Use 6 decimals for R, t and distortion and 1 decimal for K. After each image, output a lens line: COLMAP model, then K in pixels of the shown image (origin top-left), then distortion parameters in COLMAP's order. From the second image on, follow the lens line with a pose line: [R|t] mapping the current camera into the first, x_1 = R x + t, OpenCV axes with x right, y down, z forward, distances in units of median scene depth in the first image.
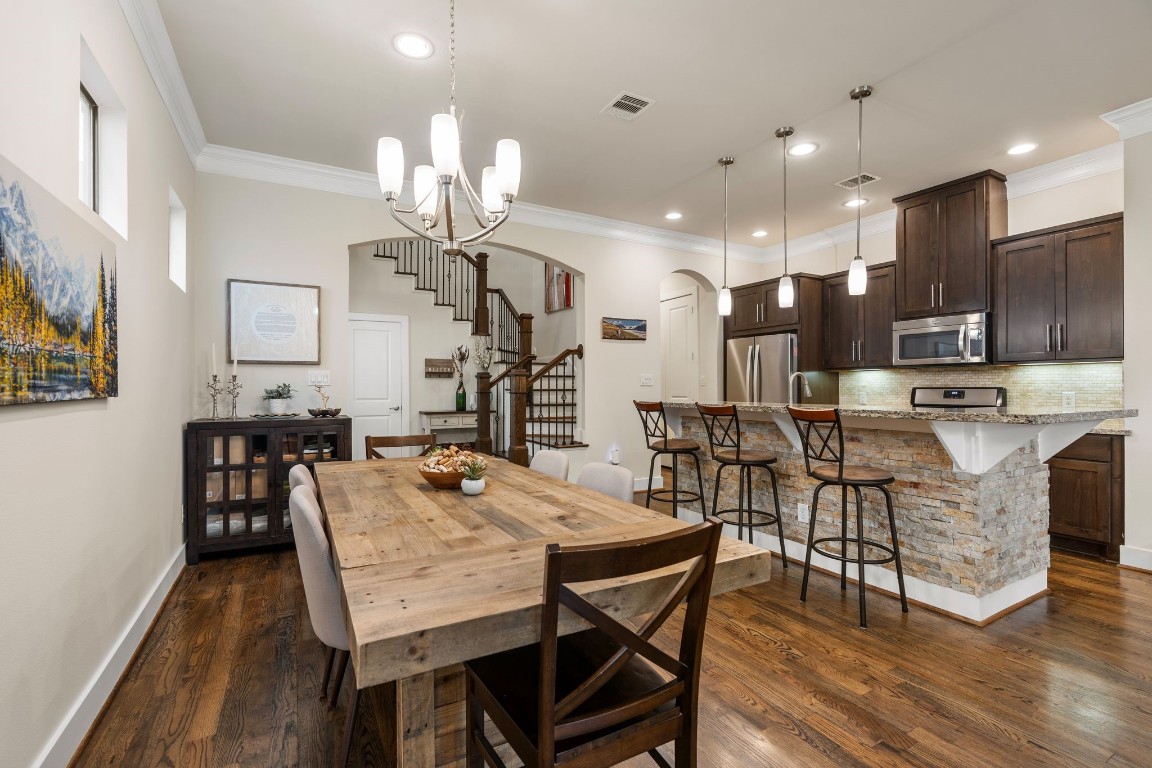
lens RADIAL K [[514.7, 0, 578.9], [0, 514.7, 388.9], [0, 0, 1]] dist [-0.008881, 0.002838]
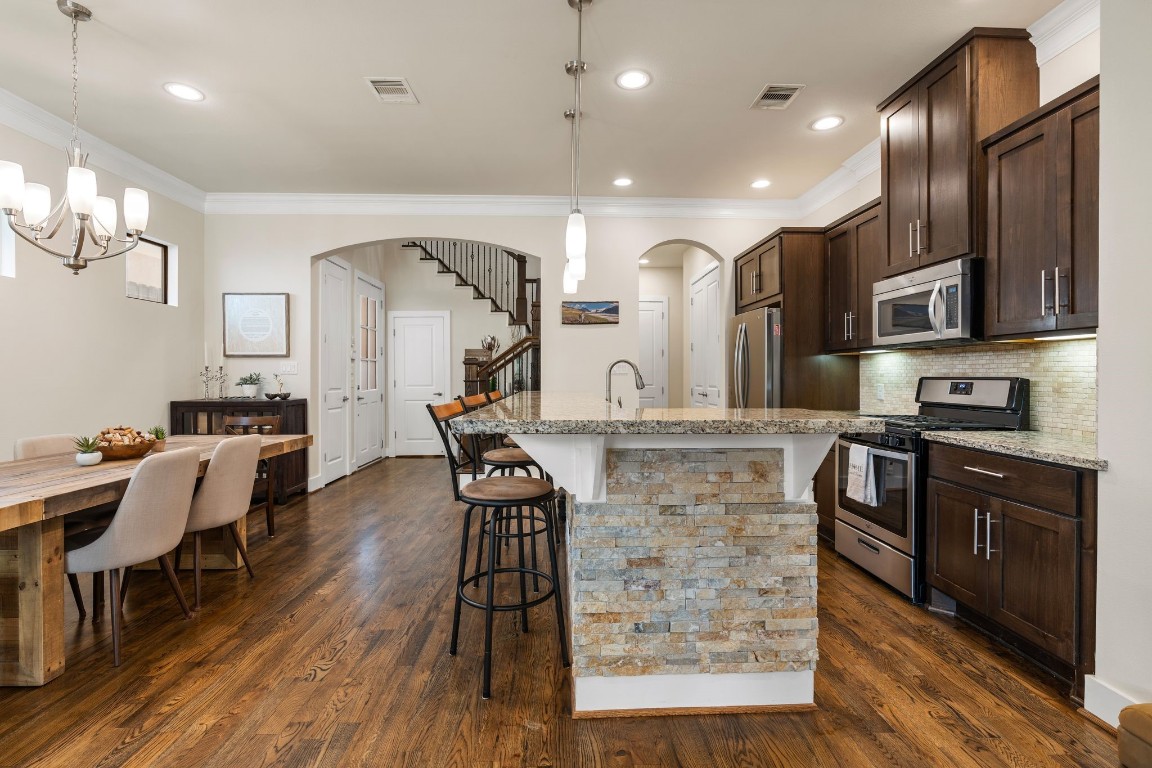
lens RADIAL K [[514.7, 0, 574.8], [0, 514.7, 379.1], [0, 0, 1]] dist [-0.008881, 0.002838]
pose [[0.888446, 0.005380, -0.458949, 0.643942], [-0.002112, 0.999969, 0.007632, -0.005292], [0.458976, -0.005812, 0.888430, 0.217258]]
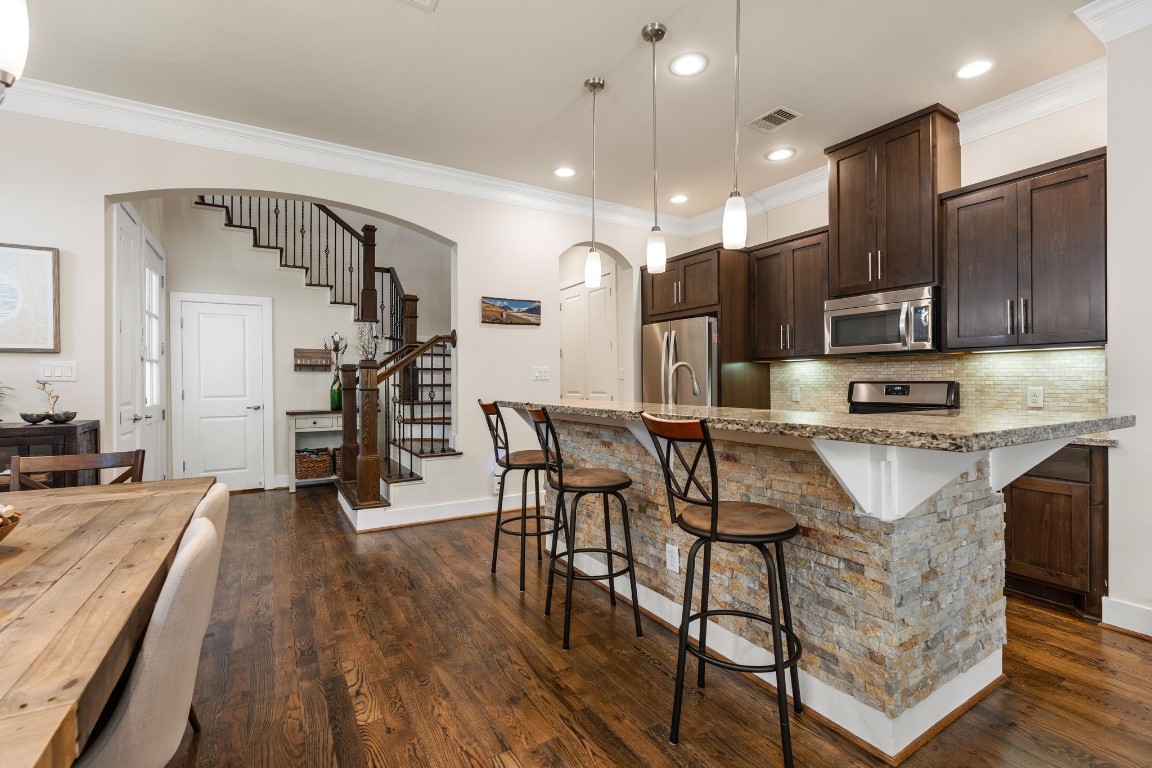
lens RADIAL K [[514.7, 0, 575.9], [0, 514.7, 384.1], [0, 0, 1]] dist [-0.008881, 0.002838]
pose [[0.999604, -0.002503, 0.028025, 0.221486], [0.002427, 0.999993, 0.002757, -0.002381], [-0.028031, -0.002688, 0.999603, 0.225461]]
